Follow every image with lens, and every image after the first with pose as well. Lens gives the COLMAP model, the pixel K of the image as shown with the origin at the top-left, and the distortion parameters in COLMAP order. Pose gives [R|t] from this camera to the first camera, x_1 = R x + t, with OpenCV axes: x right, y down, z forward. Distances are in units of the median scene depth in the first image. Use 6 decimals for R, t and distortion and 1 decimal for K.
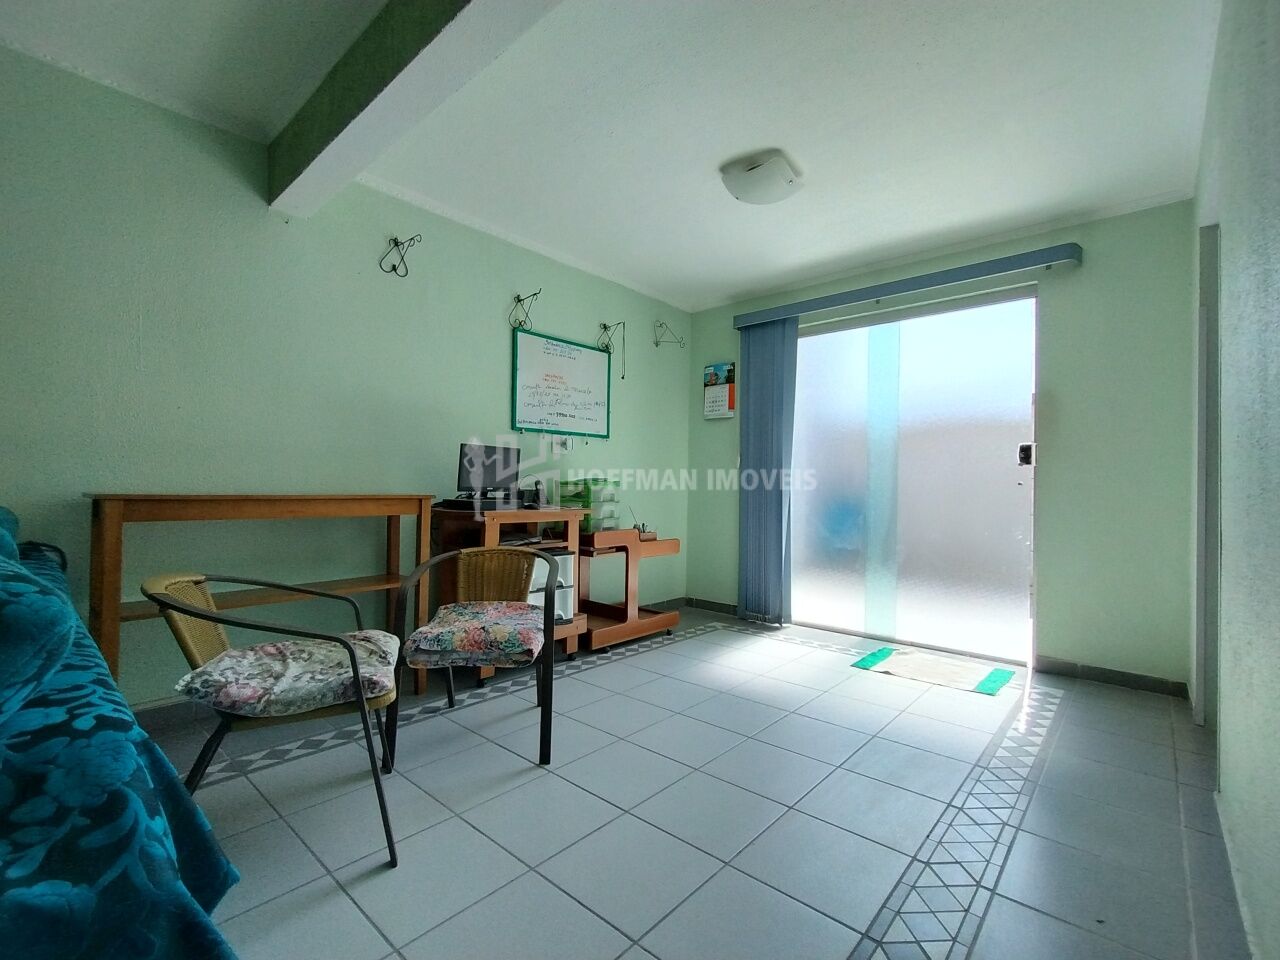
lens RADIAL K [[581.9, 0, 640.0], [0, 581.9, 480.0], [0, 0, 1]] dist [-0.001053, -0.000055]
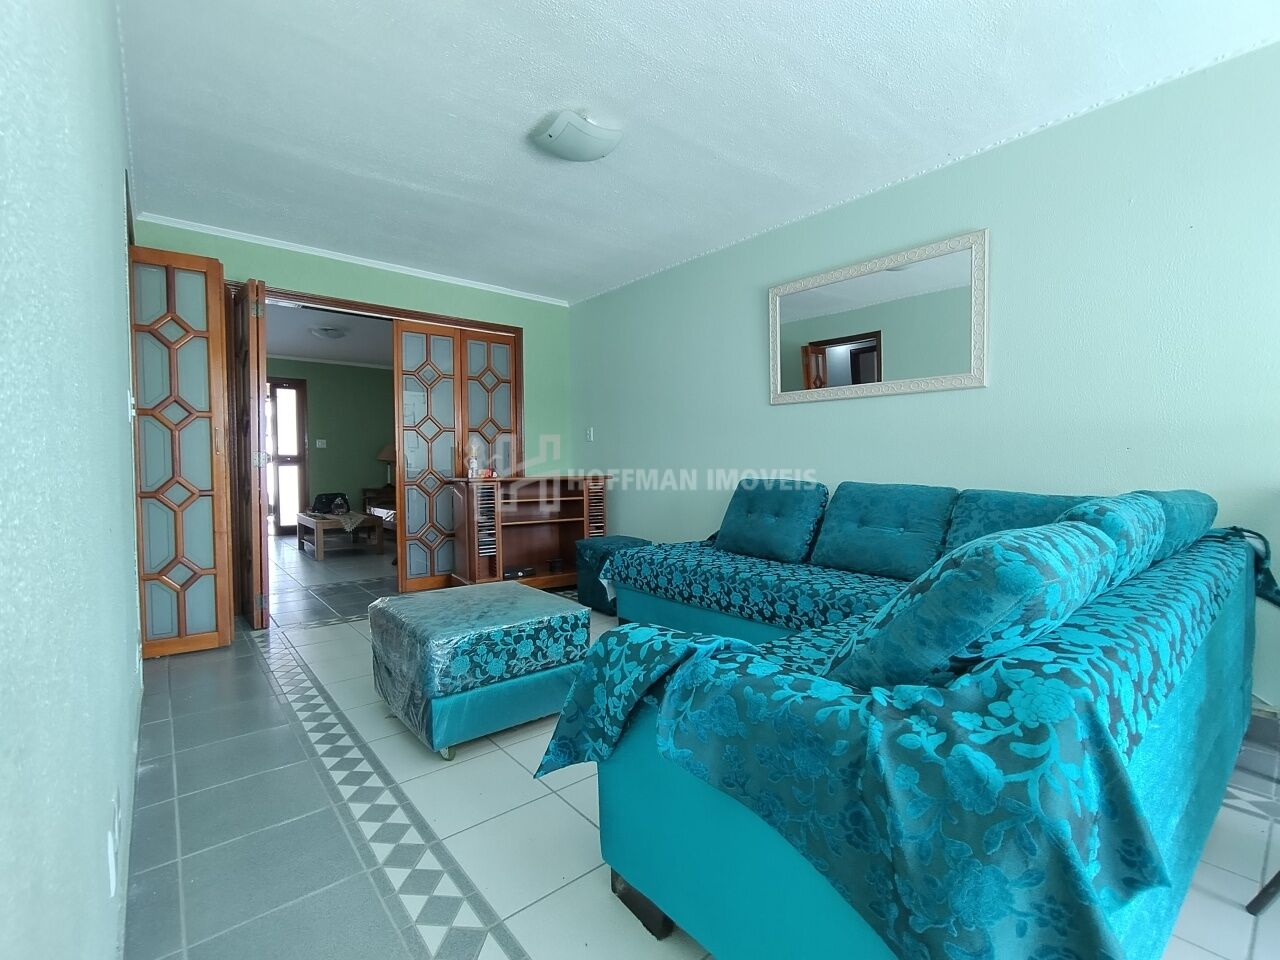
lens RADIAL K [[581.9, 0, 640.0], [0, 581.9, 480.0], [0, 0, 1]] dist [-0.001053, -0.000055]
pose [[-0.143778, 0.016886, -0.989466, 0.398922], [0.016272, 0.999760, 0.014697, -0.031600], [0.989476, -0.013988, -0.144019, 0.251575]]
